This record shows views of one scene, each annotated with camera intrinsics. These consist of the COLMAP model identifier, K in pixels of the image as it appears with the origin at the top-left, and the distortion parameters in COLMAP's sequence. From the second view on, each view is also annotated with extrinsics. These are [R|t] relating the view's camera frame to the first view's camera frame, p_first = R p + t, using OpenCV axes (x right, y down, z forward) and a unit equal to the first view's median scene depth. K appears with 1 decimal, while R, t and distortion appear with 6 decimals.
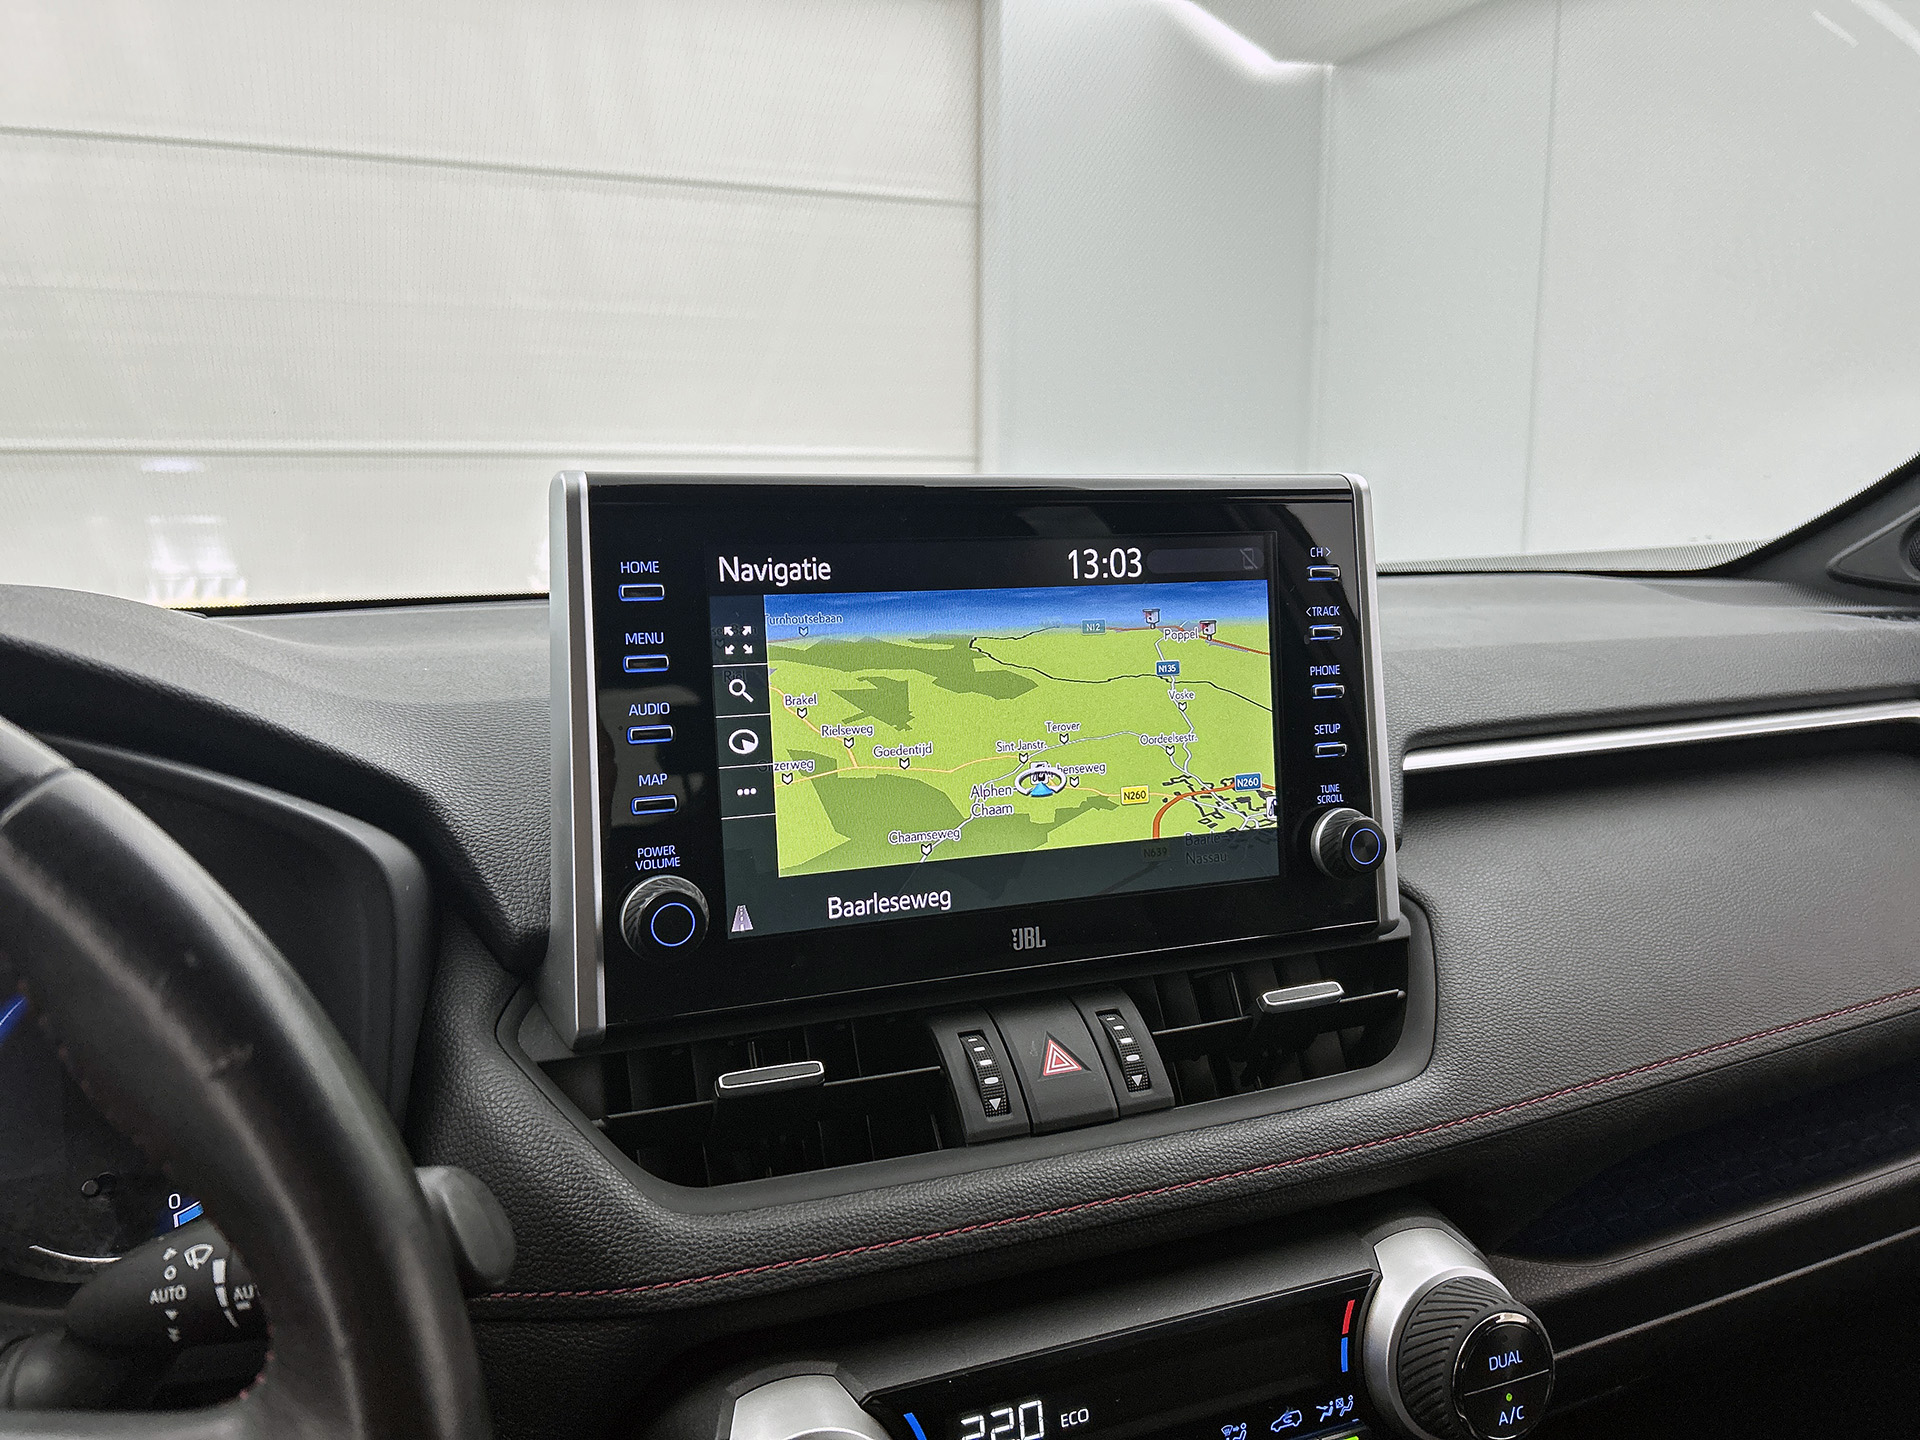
lens RADIAL K [[1451.6, 0, 957.2], [0, 1451.6, 728.0], [0, 0, 1]] dist [0.036833, -0.048063]
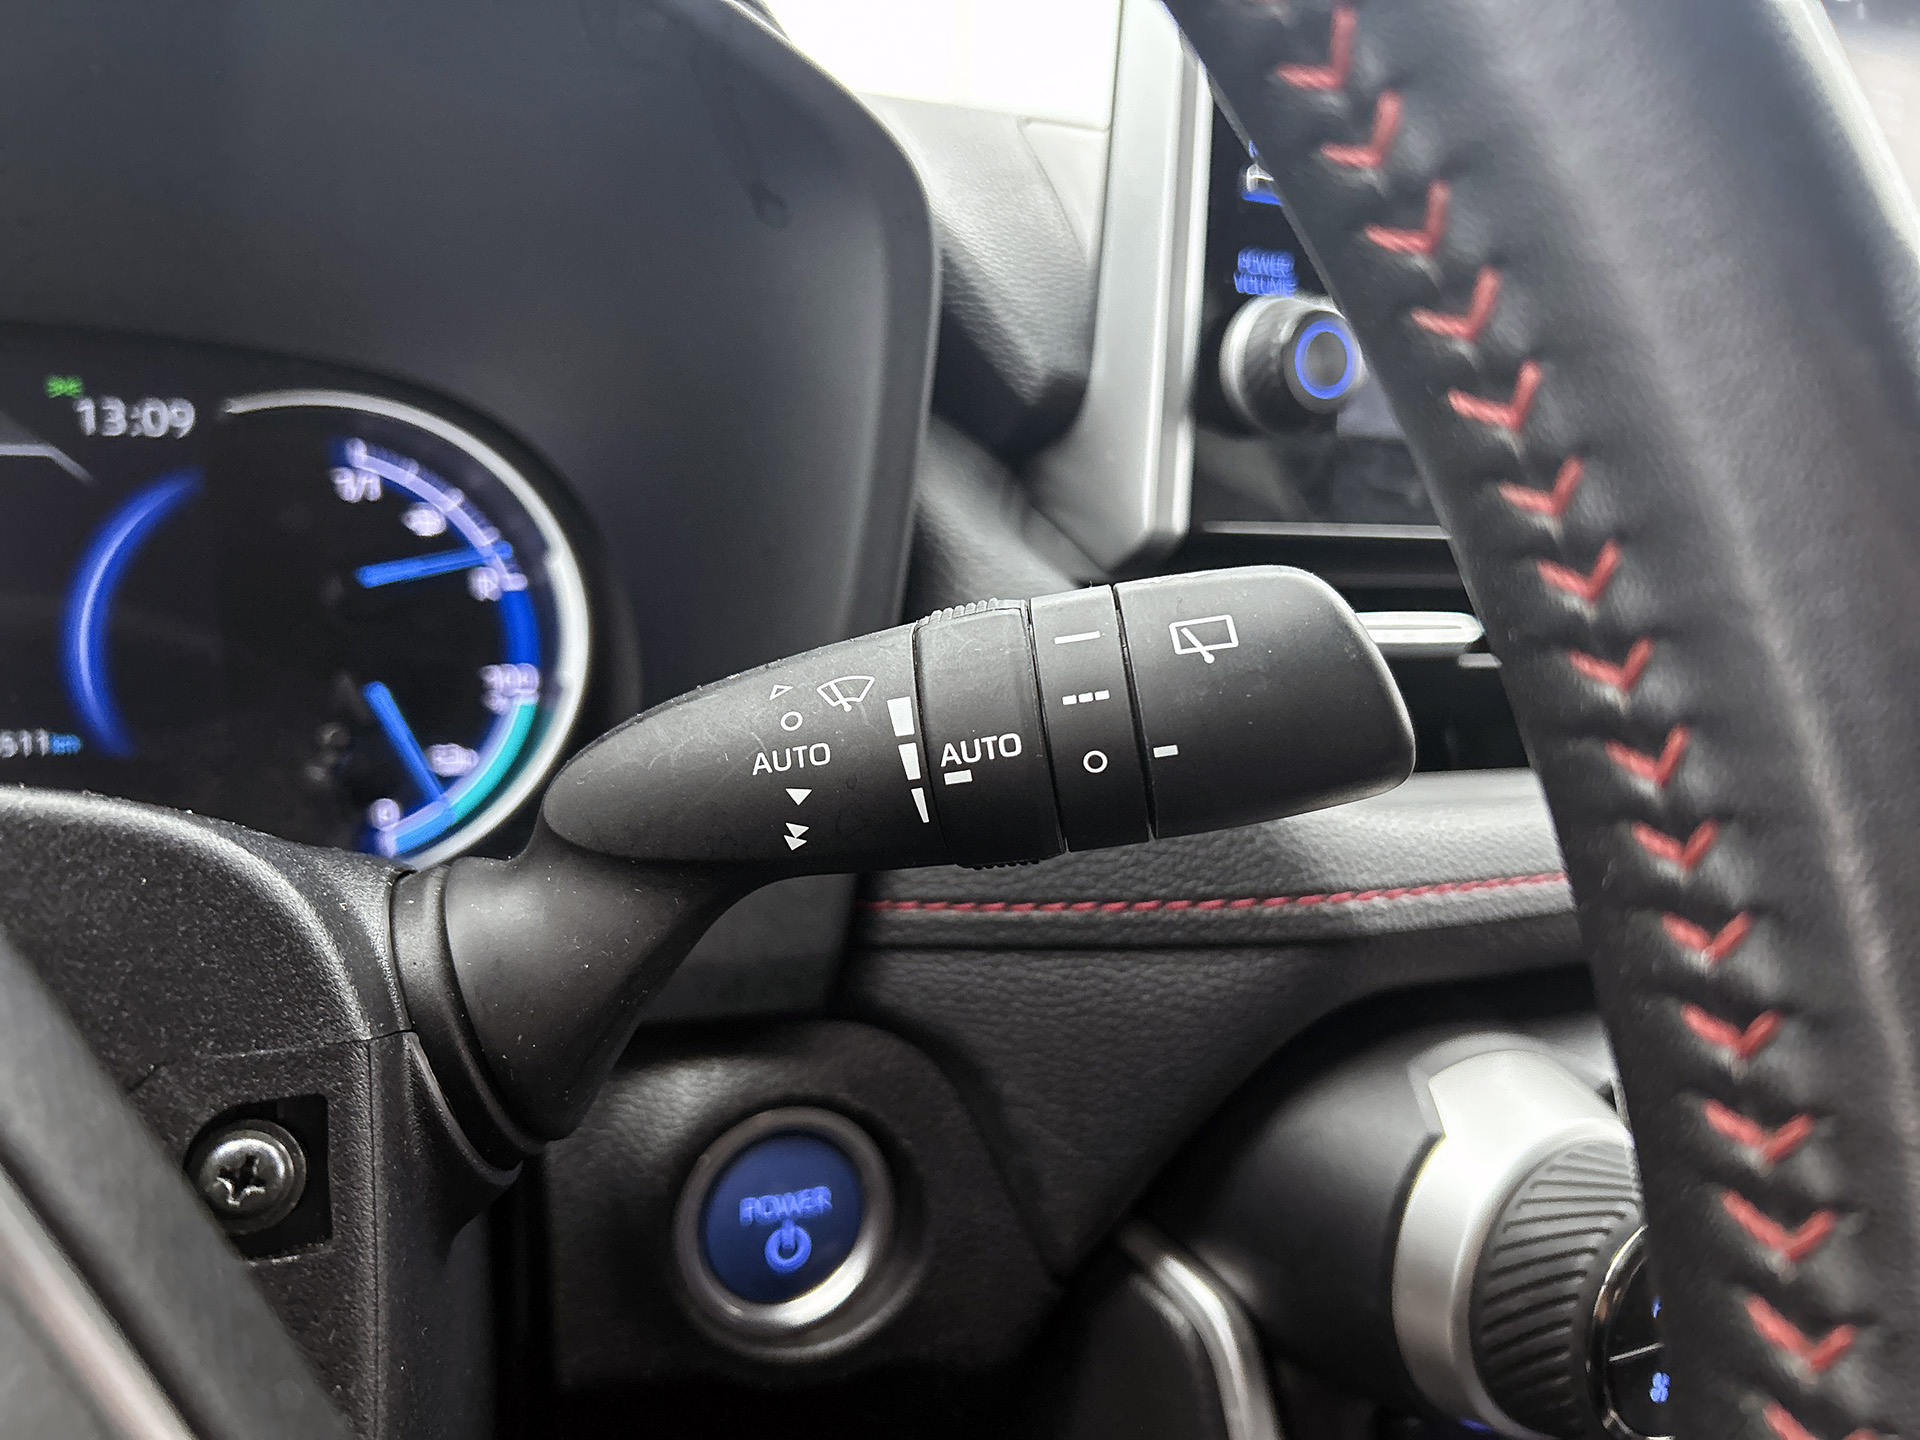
lens RADIAL K [[1518.7, 0, 939.4], [0, 1518.7, 730.1], [0, 0, 1]] dist [-0.005349, -0.012411]
pose [[0.995613, 0.057513, 0.073803, -0.368036], [-0.063934, 0.994083, 0.087815, 0.227238], [-0.068316, -0.092148, 0.993399, 0.316743]]
